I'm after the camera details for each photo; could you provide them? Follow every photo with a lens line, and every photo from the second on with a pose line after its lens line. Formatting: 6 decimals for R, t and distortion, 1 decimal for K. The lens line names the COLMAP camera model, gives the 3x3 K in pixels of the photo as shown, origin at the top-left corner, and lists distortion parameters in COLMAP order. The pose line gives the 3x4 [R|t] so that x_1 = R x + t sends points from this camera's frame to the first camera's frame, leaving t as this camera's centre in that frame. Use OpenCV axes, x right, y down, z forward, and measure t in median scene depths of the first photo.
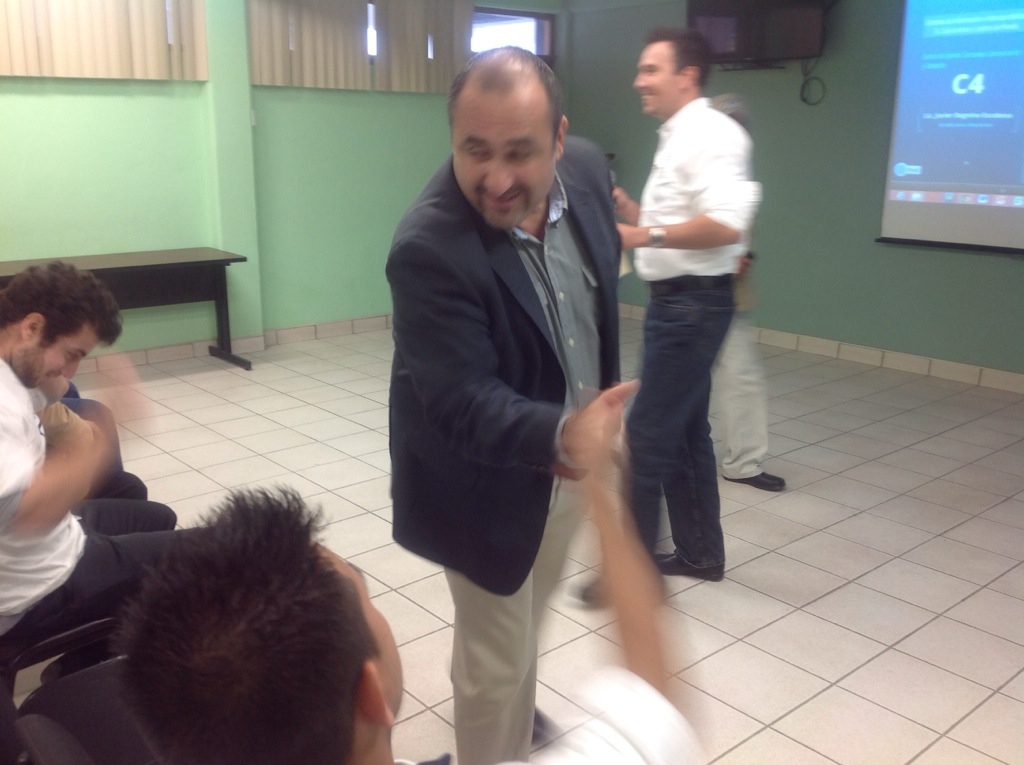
lens RADIAL K [[967.2, 0, 512.0], [0, 967.2, 382.5], [0, 0, 1]] dist [0.125027, -0.239934]
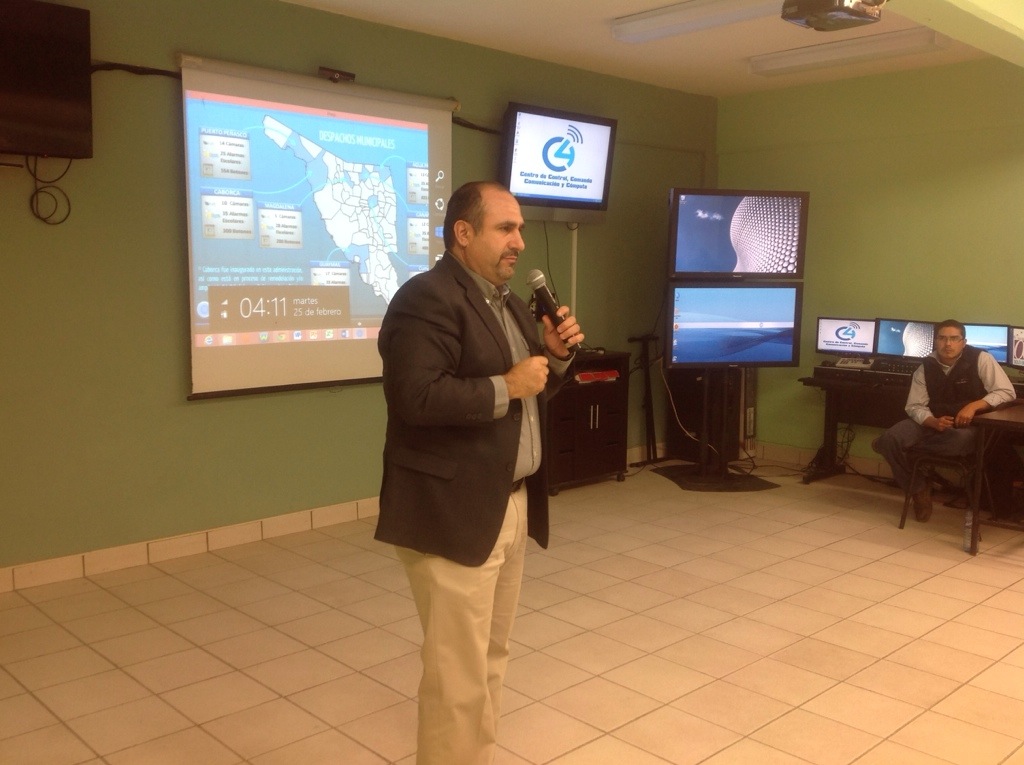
lens RADIAL K [[967.2, 0, 512.0], [0, 967.2, 382.5], [0, 0, 1]] dist [0.125027, -0.239934]
pose [[-0.046630, -0.126074, 0.990924, -0.430990], [0.238102, 0.962008, 0.133599, -0.207389], [-0.970120, 0.242171, -0.014840, 0.783975]]
